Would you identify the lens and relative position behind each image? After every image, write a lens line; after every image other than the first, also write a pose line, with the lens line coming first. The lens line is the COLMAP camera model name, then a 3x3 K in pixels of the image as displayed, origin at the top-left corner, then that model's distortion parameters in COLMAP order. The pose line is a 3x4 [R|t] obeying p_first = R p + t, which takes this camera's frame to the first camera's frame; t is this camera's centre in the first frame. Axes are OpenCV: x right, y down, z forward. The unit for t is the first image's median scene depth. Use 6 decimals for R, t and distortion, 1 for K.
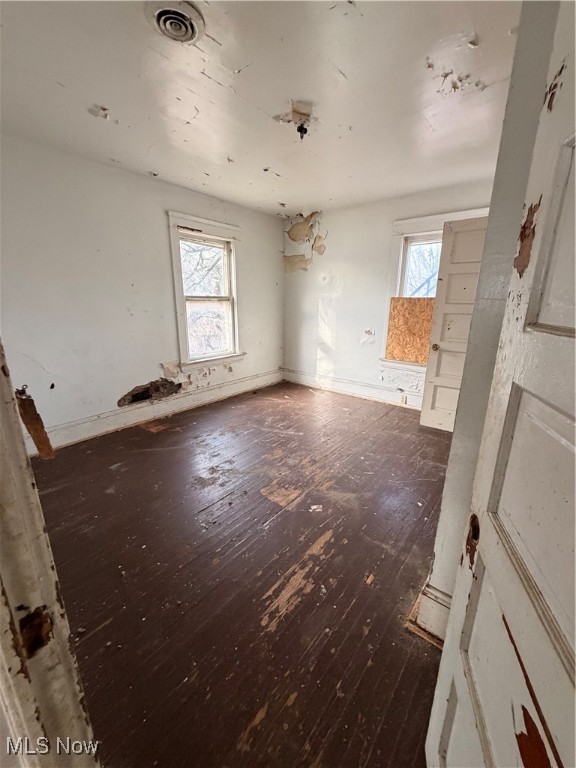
lens RADIAL K [[307.0, 0, 289.8], [0, 307.0, 382.8], [0, 0, 1]] dist [0.001022, -0.000422]
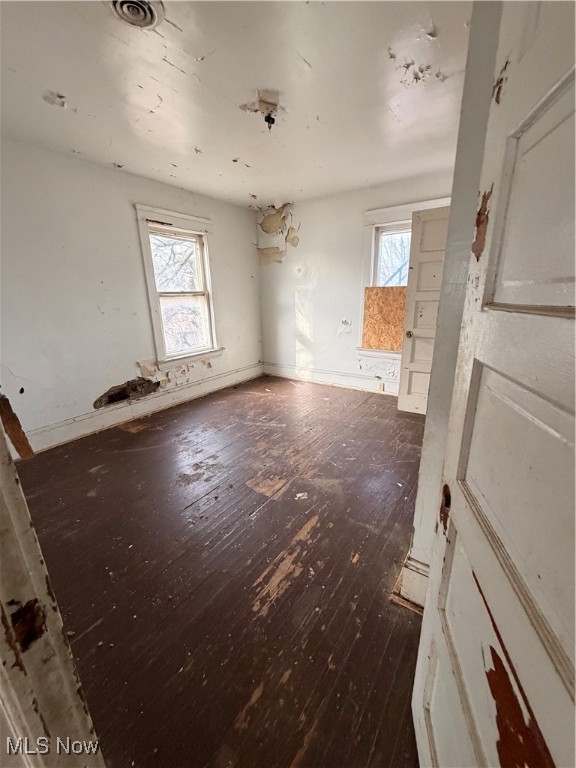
lens RADIAL K [[307.0, 0, 289.7], [0, 307.0, 383.3], [0, 0, 1]] dist [0.001022, -0.000422]
pose [[0.996895, -0.048498, 0.062031, 0.001616], [0.047166, 0.998628, 0.022758, 0.010233], [-0.063050, -0.019762, 0.997815, -0.014629]]
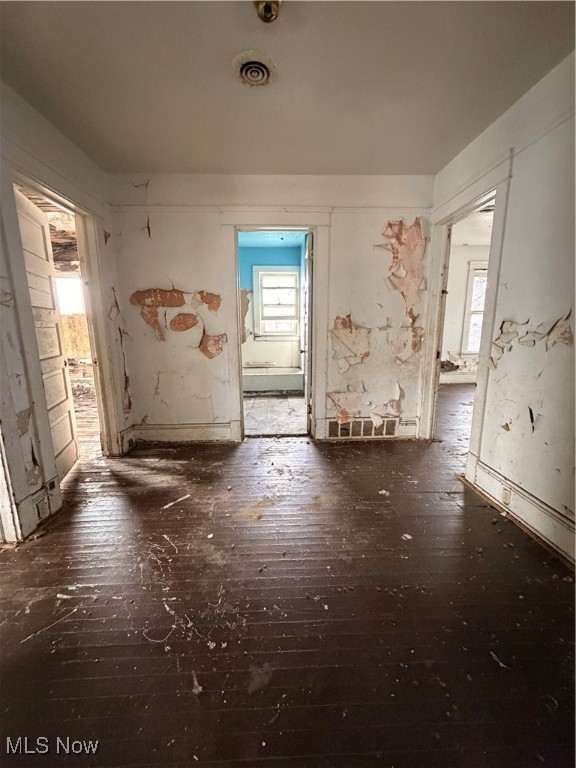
lens RADIAL K [[307.0, 0, 286.6], [0, 307.0, 382.6], [0, 0, 1]] dist [0.001022, -0.000422]
pose [[0.665894, 0.121765, -0.736042, 0.497147], [-0.181986, 0.983299, -0.001973, 0.549748], [0.723509, 0.135263, 0.676933, -1.518542]]
